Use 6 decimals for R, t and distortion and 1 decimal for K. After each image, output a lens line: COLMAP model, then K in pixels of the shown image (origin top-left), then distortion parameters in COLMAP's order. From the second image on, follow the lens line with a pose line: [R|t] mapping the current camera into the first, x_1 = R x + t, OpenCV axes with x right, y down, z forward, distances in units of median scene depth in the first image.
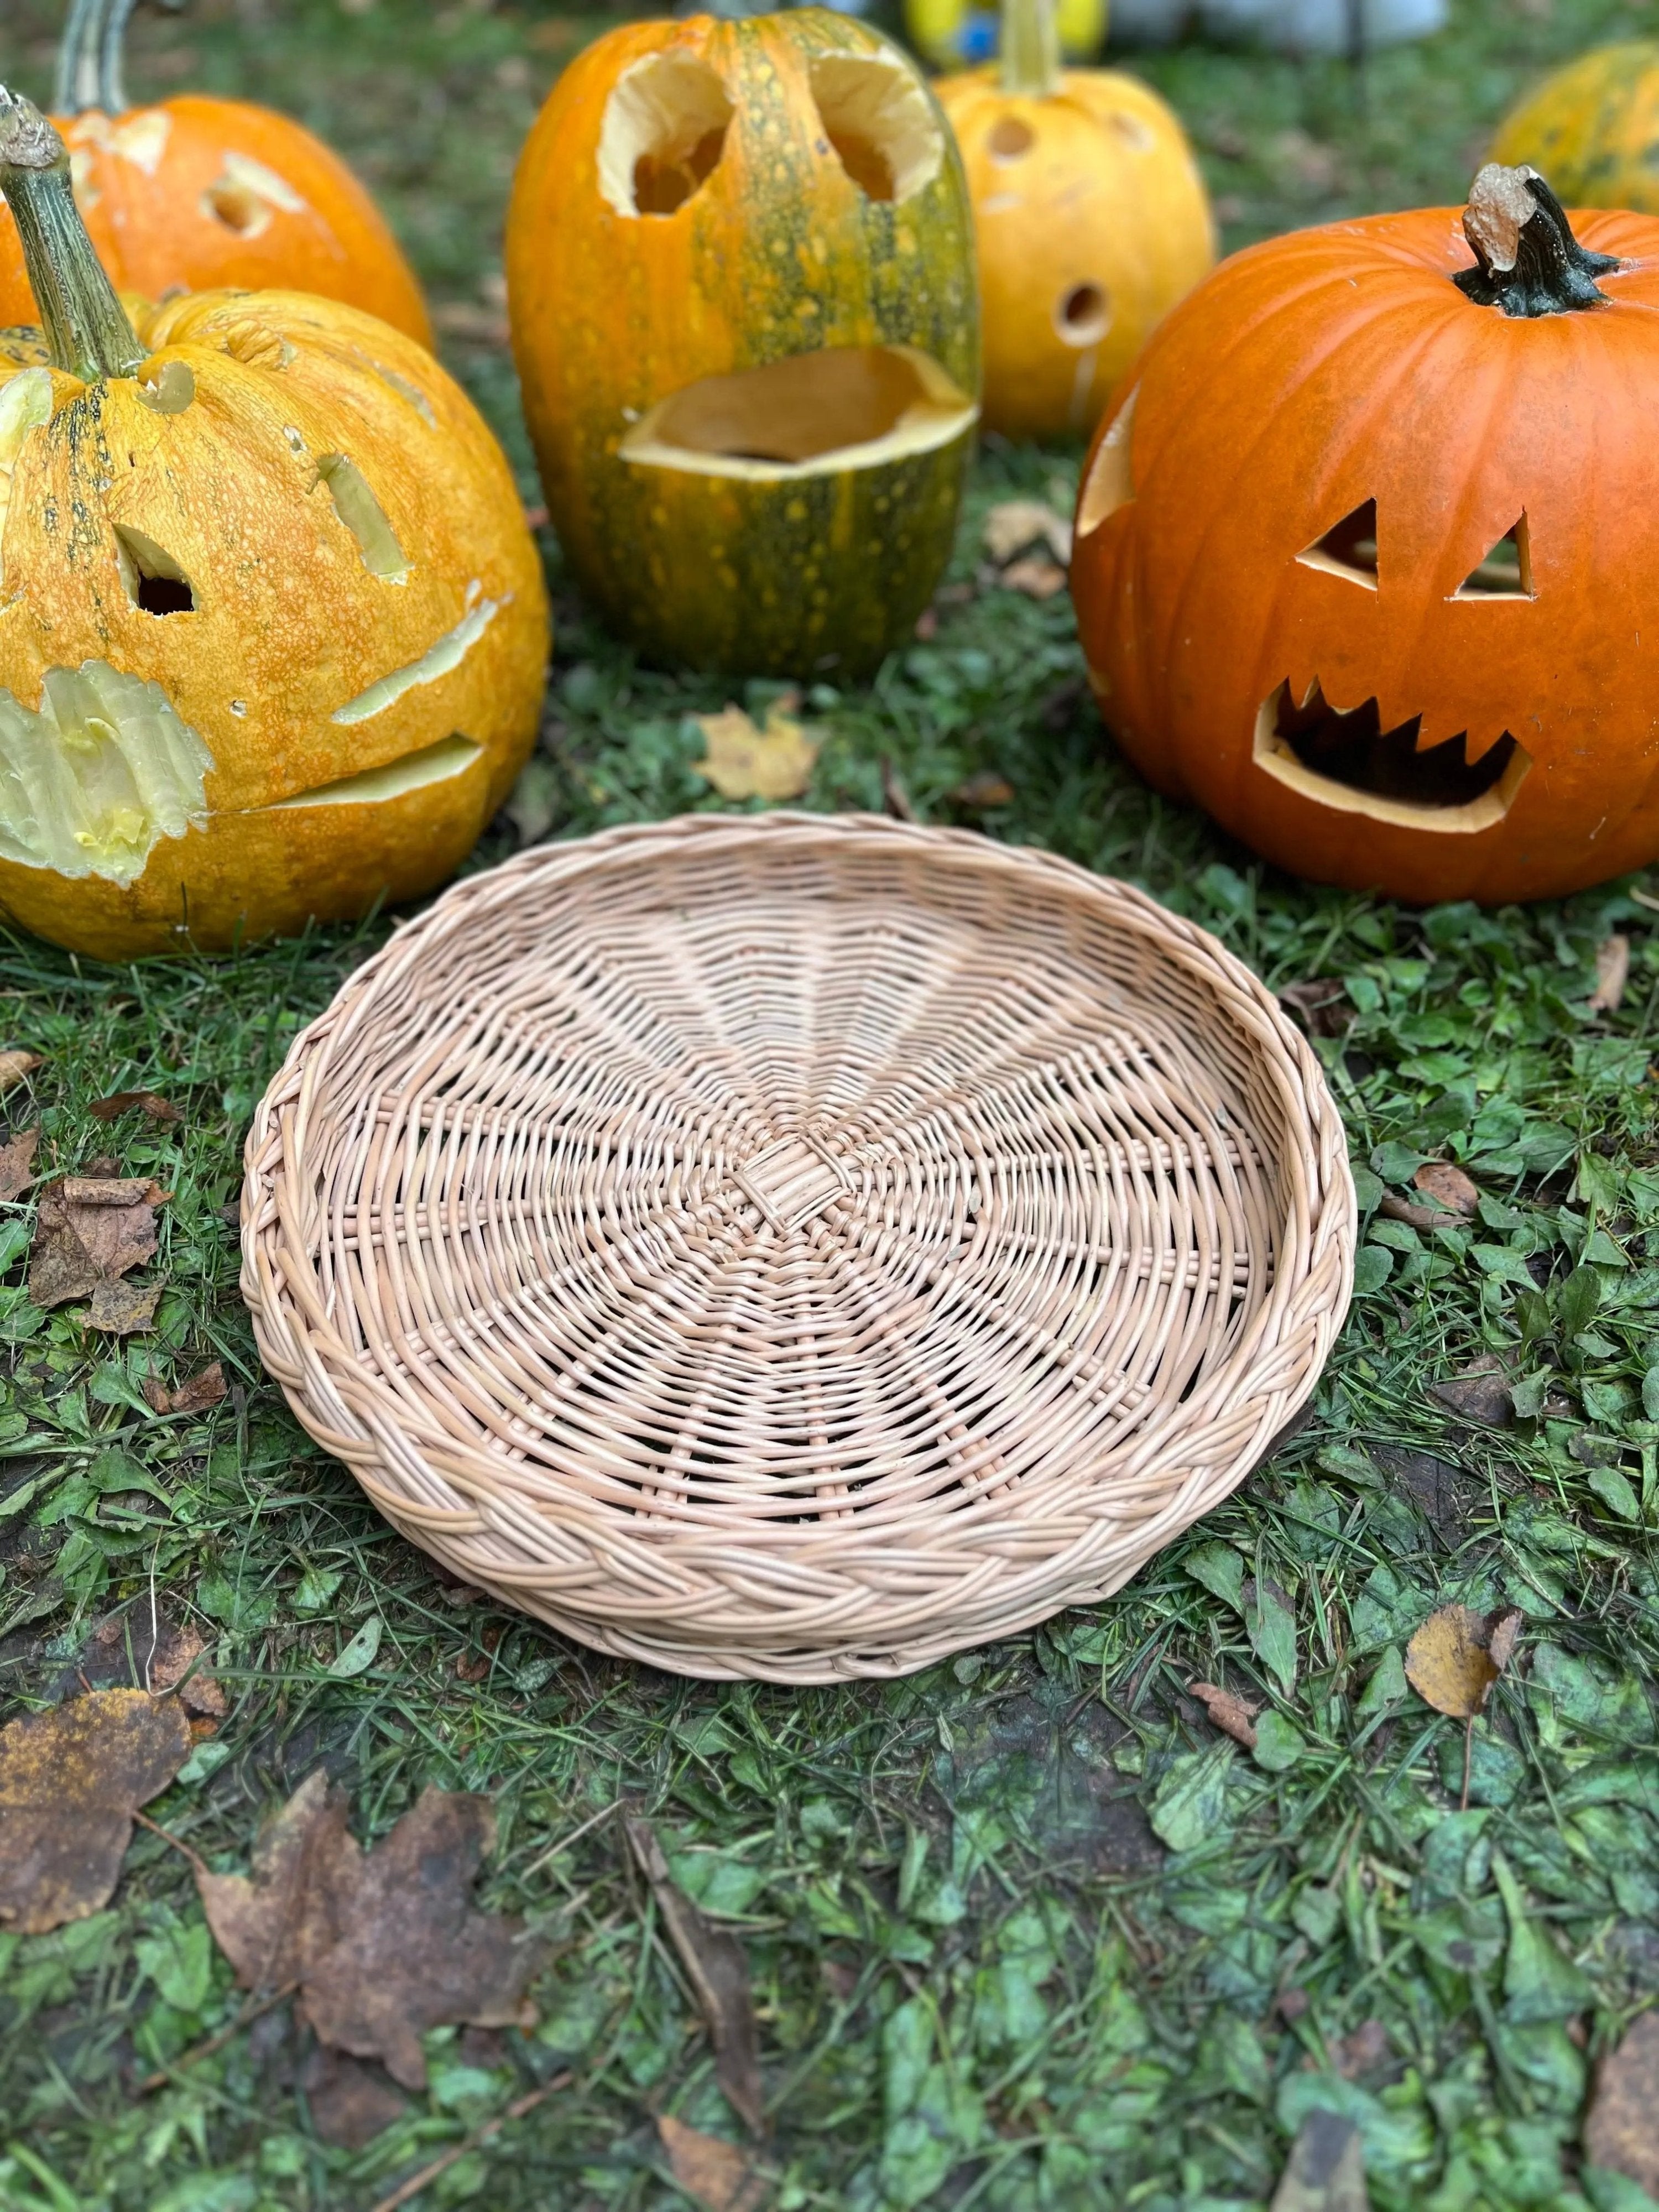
lens RADIAL K [[1654.8, 0, 829.5], [0, 1654.8, 1106.0], [0, 0, 1]] dist [0.008184, -0.004062]
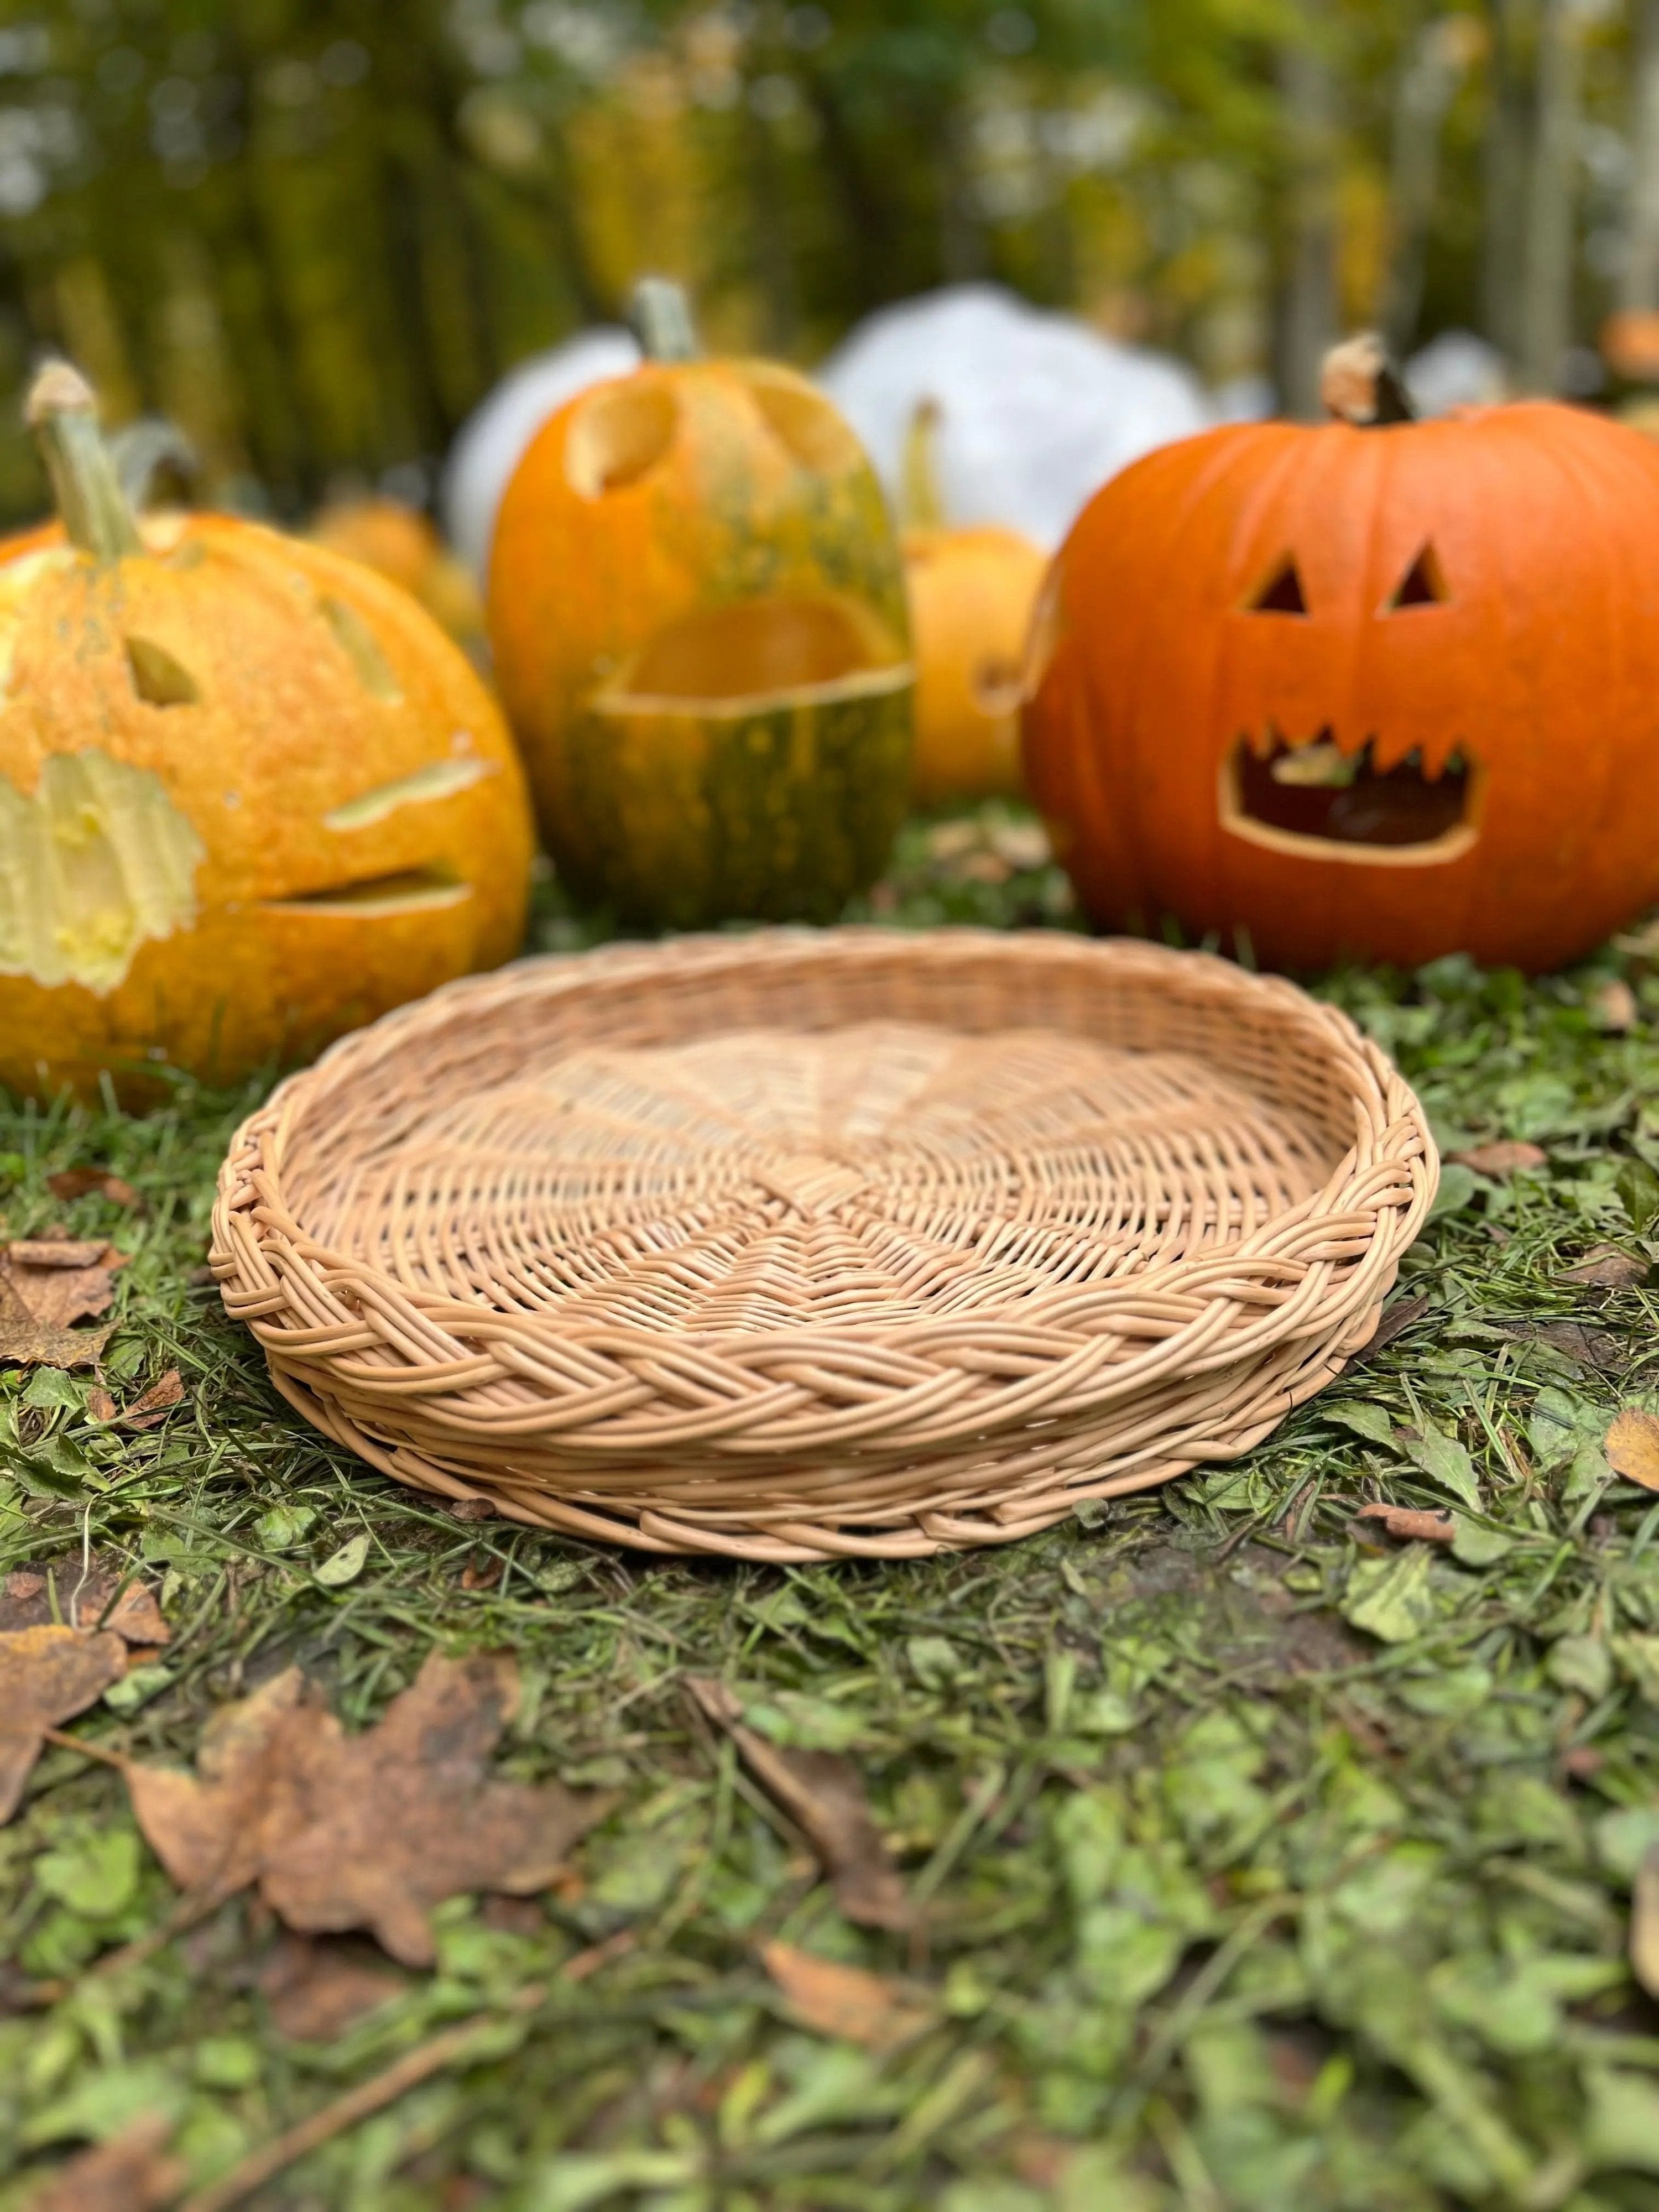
lens RADIAL K [[1676.0, 0, 838.9], [0, 1676.0, 1111.6], [0, 0, 1]] dist [0.006704, -0.003056]
pose [[0.995797, -0.078896, 0.046518, -0.060519], [0.090814, 0.916478, -0.389642, 0.452443], [-0.011891, 0.392229, 0.919791, 0.152093]]
